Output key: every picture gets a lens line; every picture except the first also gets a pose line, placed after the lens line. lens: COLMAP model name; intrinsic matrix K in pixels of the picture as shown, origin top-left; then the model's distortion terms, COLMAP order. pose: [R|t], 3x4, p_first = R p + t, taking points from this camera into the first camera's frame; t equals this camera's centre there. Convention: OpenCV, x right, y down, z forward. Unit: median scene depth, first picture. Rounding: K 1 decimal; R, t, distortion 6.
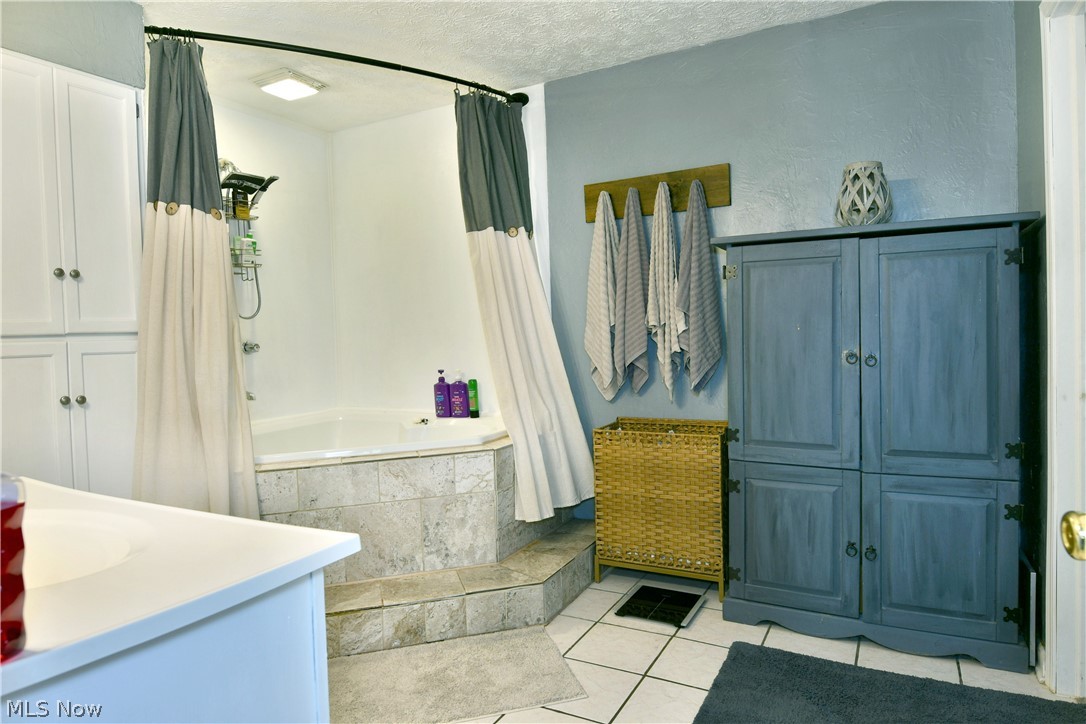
lens RADIAL K [[656.5, 0, 543.0], [0, 656.5, 362.0], [0, 0, 1]] dist [-0.019554, -0.001032]
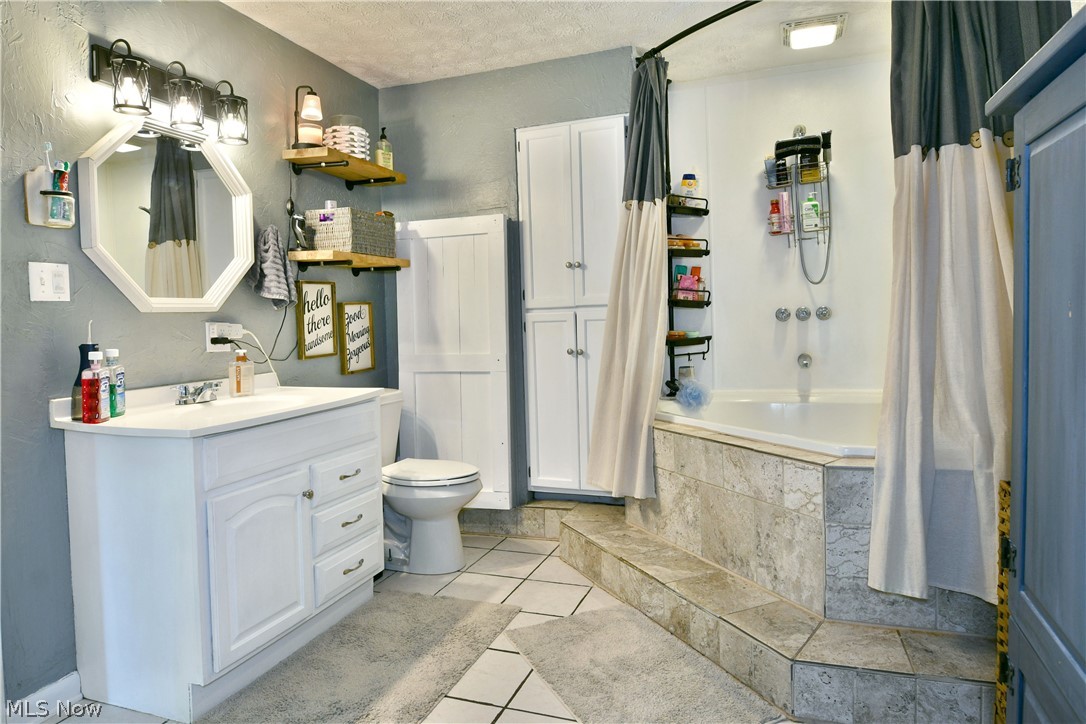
lens RADIAL K [[662.1, 0, 542.9], [0, 662.1, 343.7], [0, 0, 1]] dist [-0.003737, -0.000844]
pose [[0.143774, 0.065825, -0.987419, 0.603051], [-0.012047, 0.997828, 0.064765, -0.046508], [0.989537, 0.002583, 0.144255, 0.582718]]
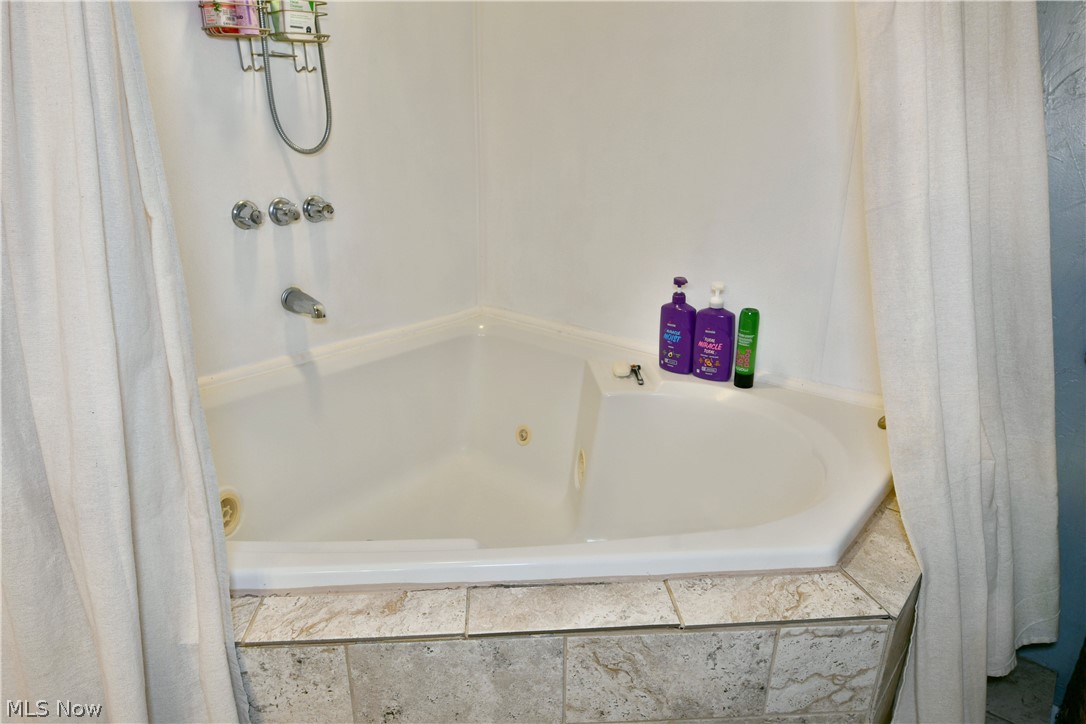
lens RADIAL K [[656.5, 0, 543.0], [0, 656.5, 362.0], [0, 0, 1]] dist [-0.019554, -0.001032]
pose [[0.973312, 0.109933, -0.201443, -0.199486], [-0.048504, 0.956511, 0.287637, -0.084716], [0.224303, -0.270189, 0.936315, 0.675451]]
